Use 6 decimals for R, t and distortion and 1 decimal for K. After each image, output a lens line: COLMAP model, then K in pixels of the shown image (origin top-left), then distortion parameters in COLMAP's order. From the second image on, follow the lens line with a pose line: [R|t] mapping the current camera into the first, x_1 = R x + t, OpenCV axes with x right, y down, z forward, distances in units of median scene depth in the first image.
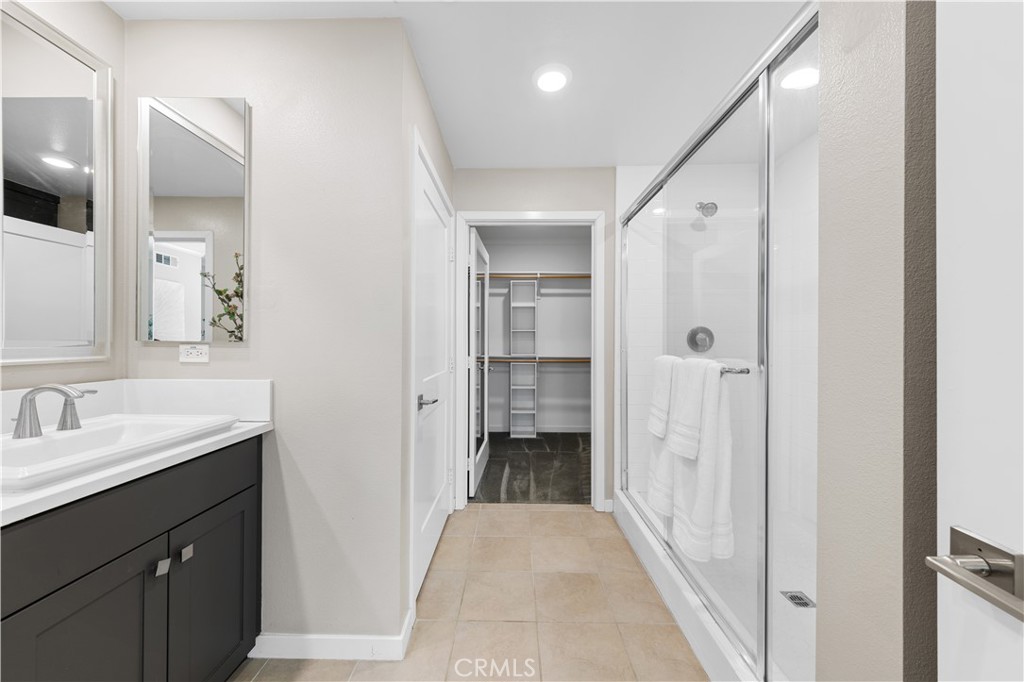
lens RADIAL K [[361.9, 0, 510.0], [0, 361.9, 338.7], [0, 0, 1]] dist [0.022057, -0.010137]
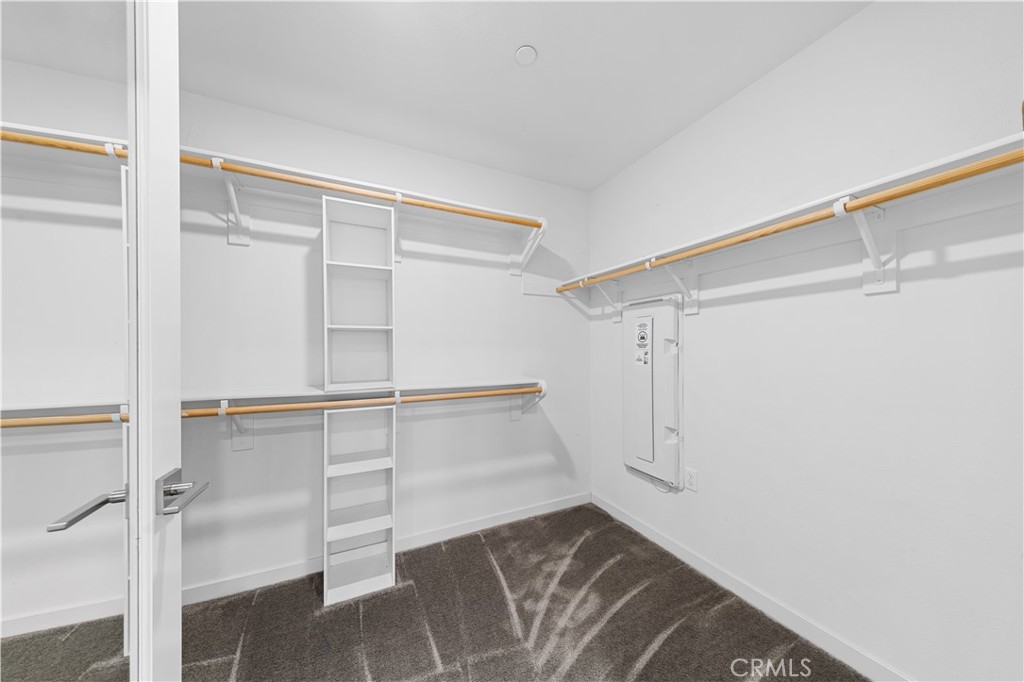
lens RADIAL K [[323.6, 0, 511.3], [0, 323.6, 352.4], [0, 0, 1]] dist [-0.000037, -0.000003]
pose [[0.898443, -0.008025, 0.439018, 0.054291], [0.006185, 0.999965, 0.005622, 0.010280], [-0.439048, -0.002336, 0.898461, 1.086402]]
